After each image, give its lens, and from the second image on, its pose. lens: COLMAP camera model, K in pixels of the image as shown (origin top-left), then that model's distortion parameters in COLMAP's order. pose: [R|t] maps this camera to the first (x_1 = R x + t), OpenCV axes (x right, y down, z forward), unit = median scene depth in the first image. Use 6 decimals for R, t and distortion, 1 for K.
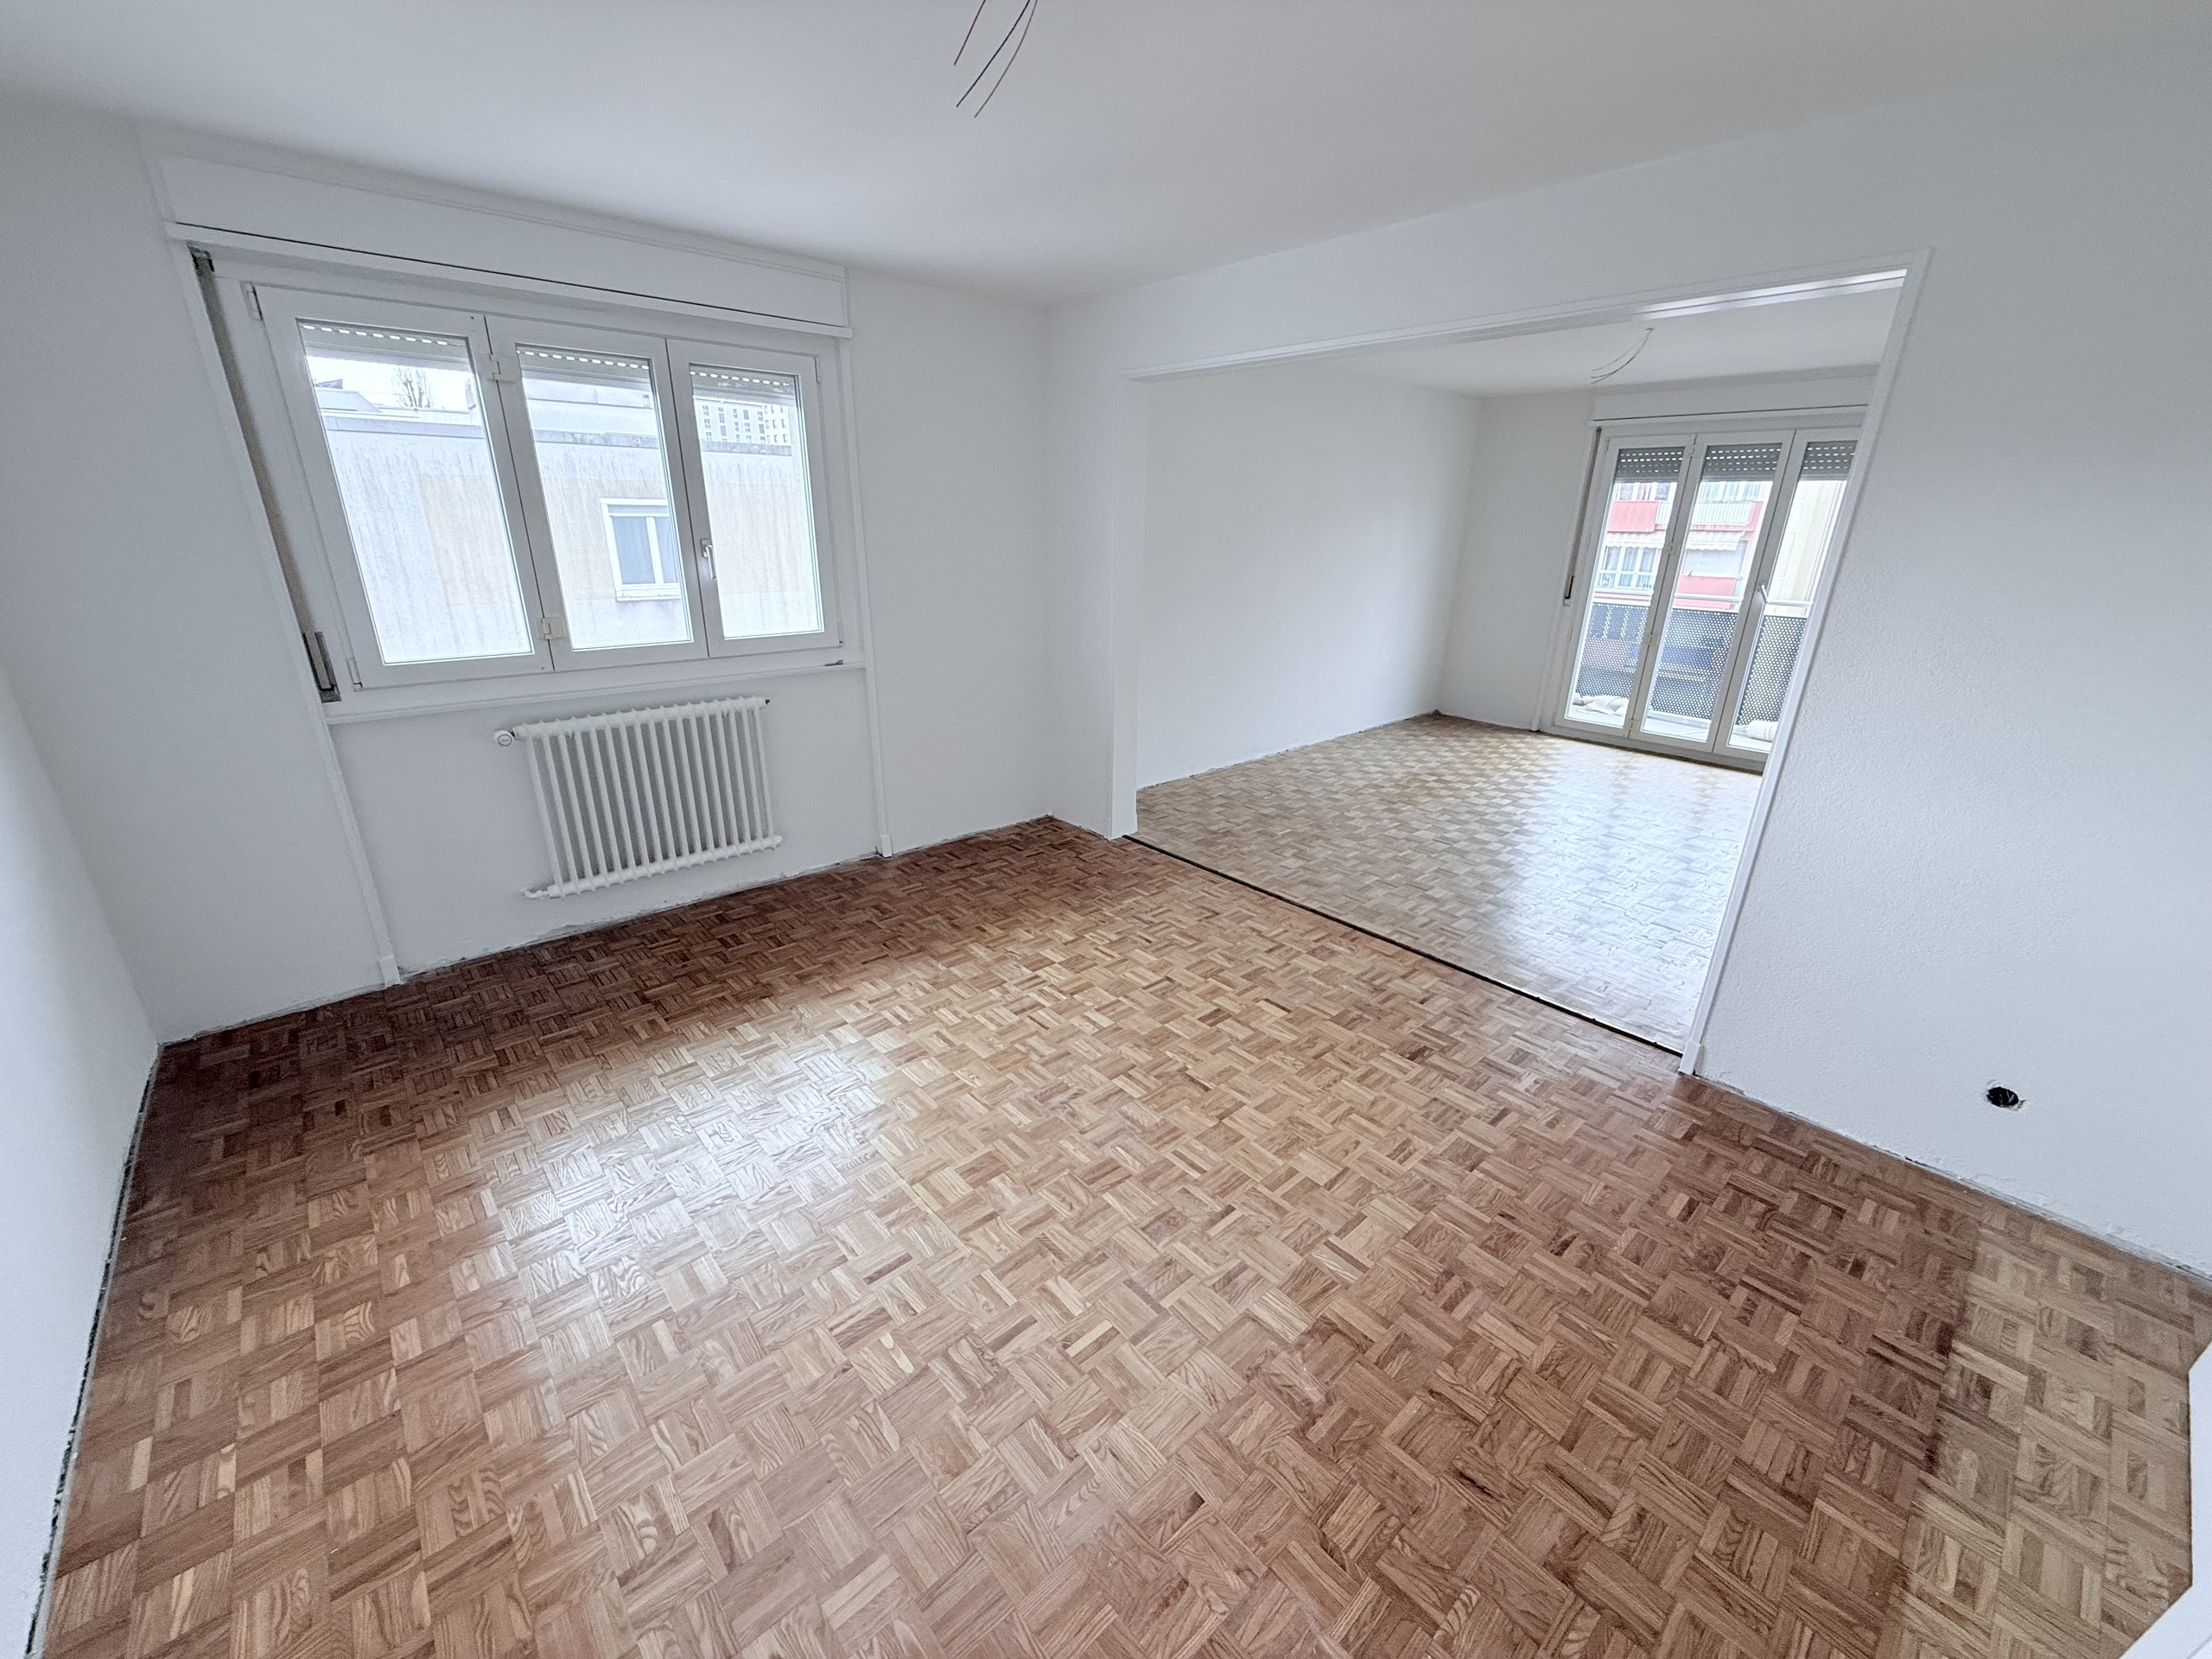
lens RADIAL K [[877.5, 0, 1105.1], [0, 877.5, 834.7], [0, 0, 1]] dist [-0.000758, -0.001530]
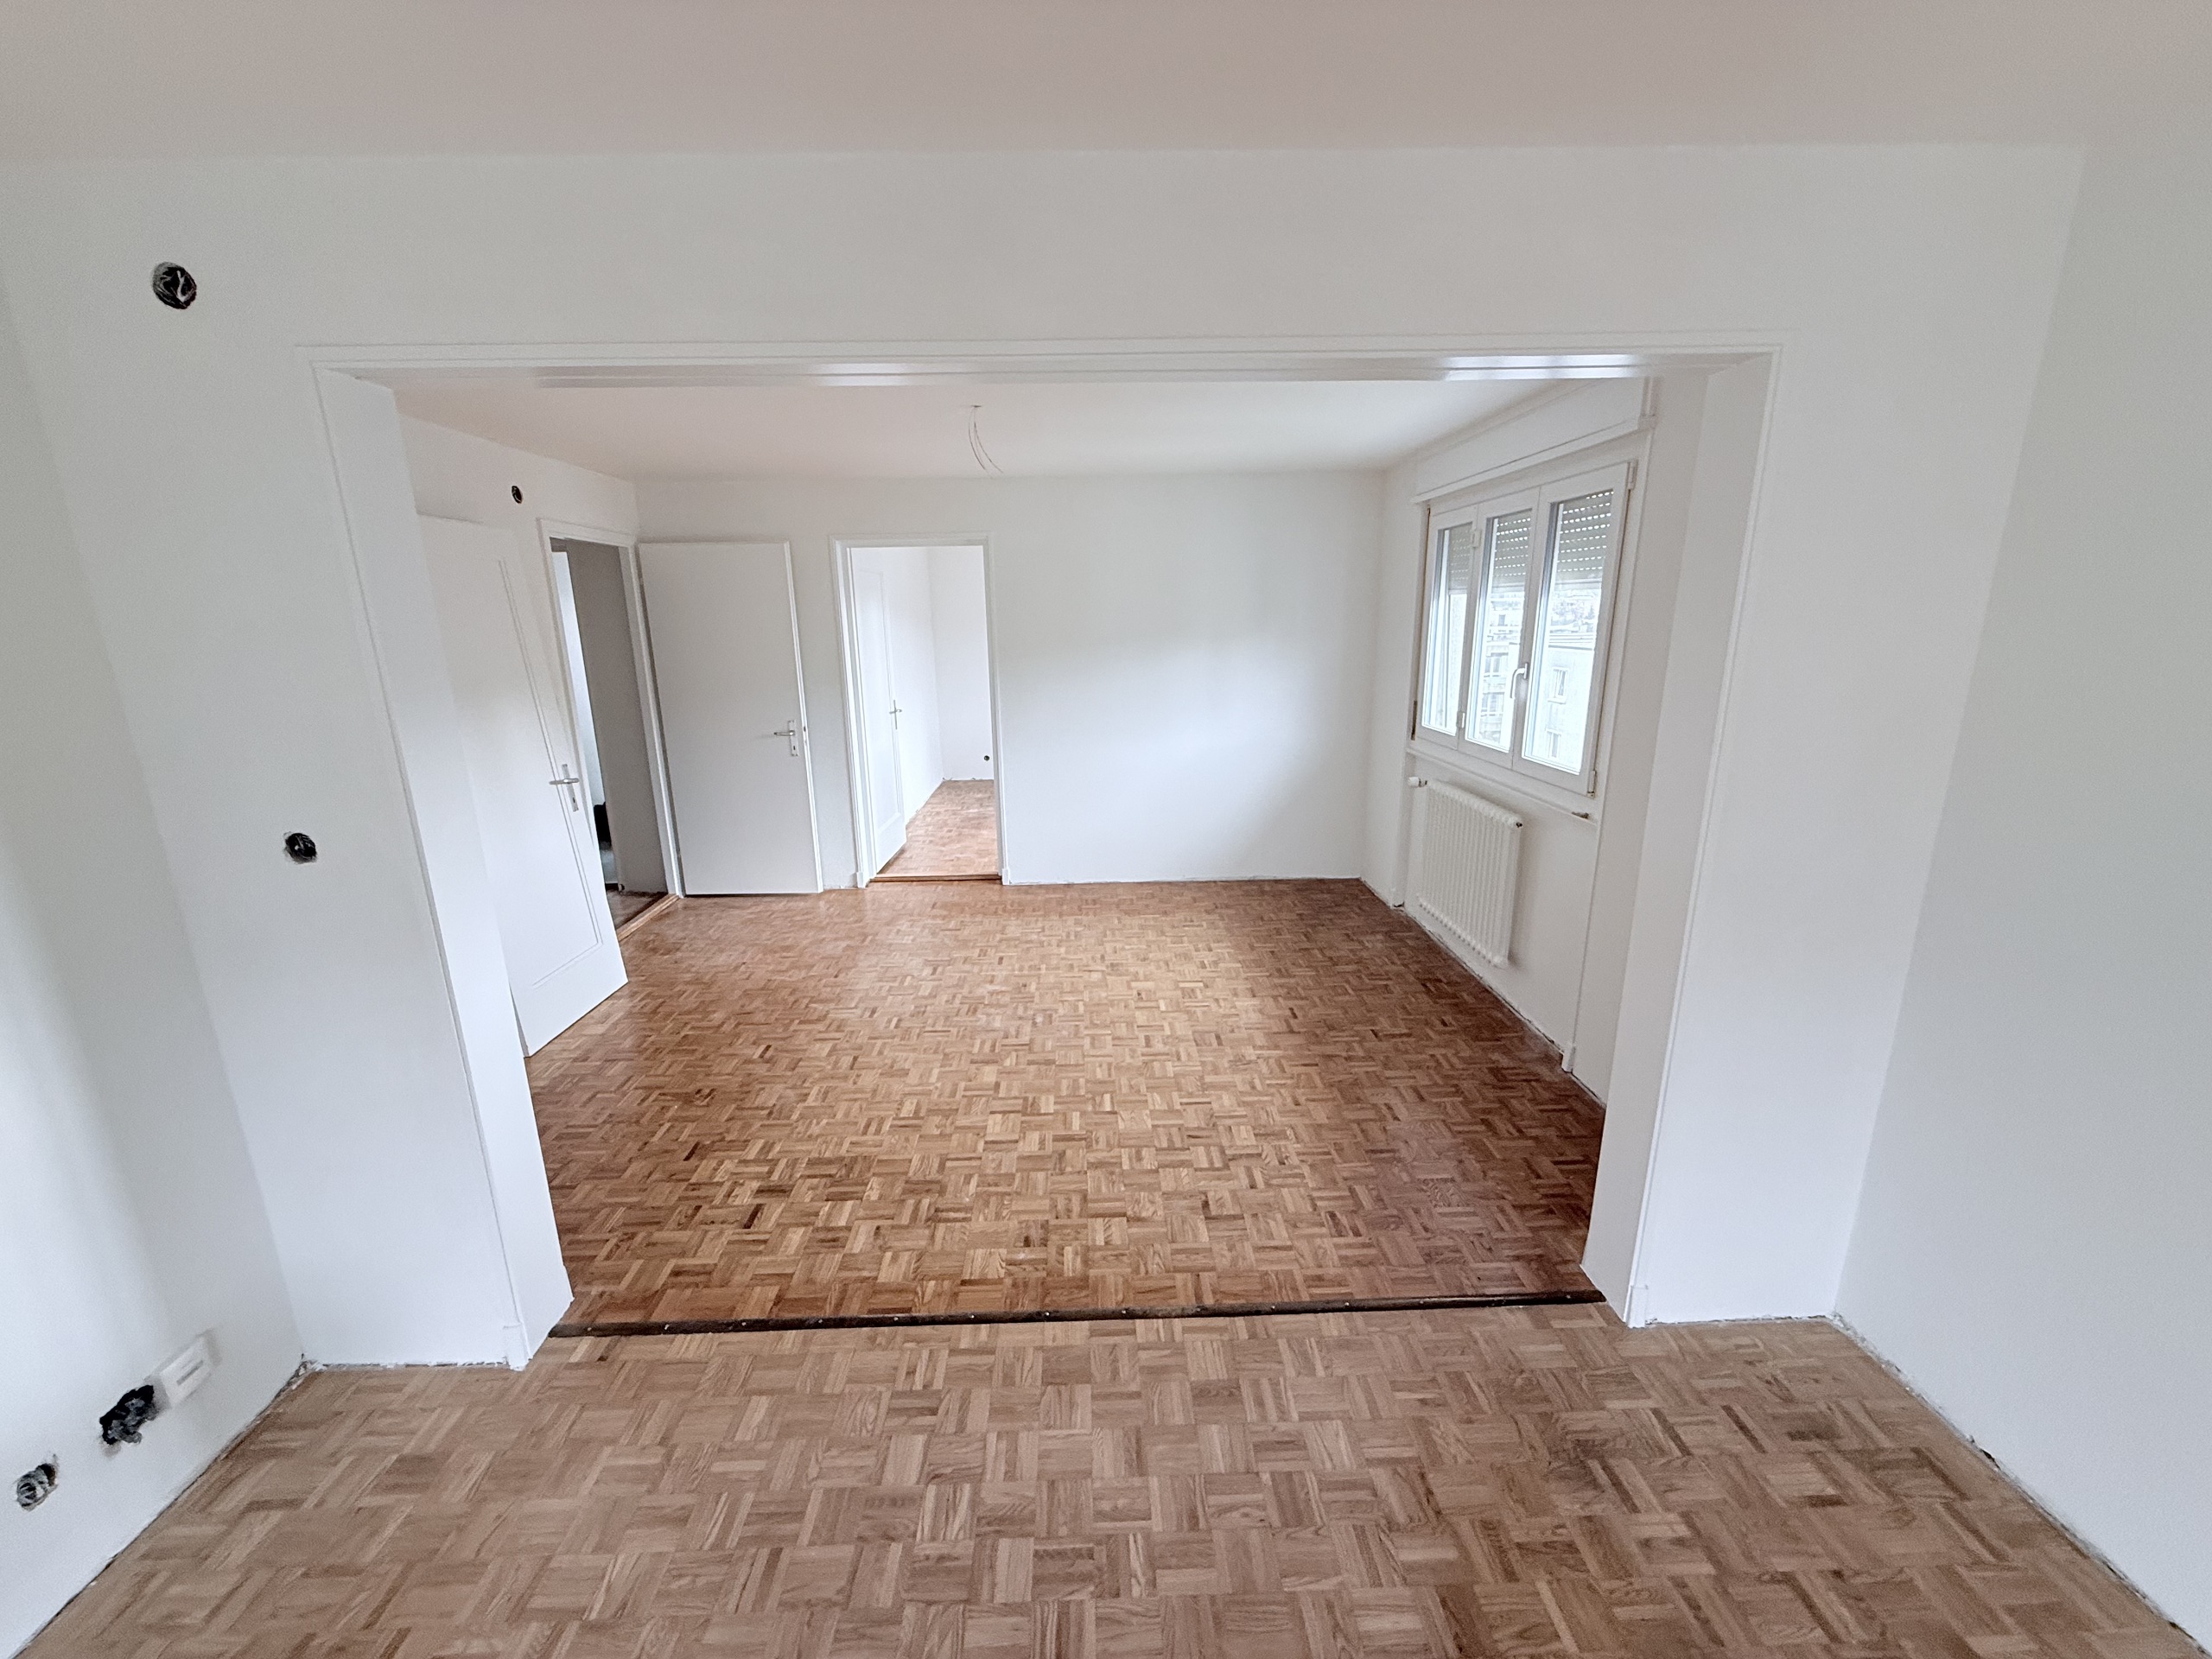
lens RADIAL K [[877.5, 0, 1101.6], [0, 877.5, 821.3], [0, 0, 1]] dist [-0.000758, -0.001530]
pose [[-0.647187, 0.168802, -0.743407, 0.731046], [-0.255119, 0.870989, 0.419871, -0.507740], [0.718375, 0.461393, -0.520629, 1.327484]]
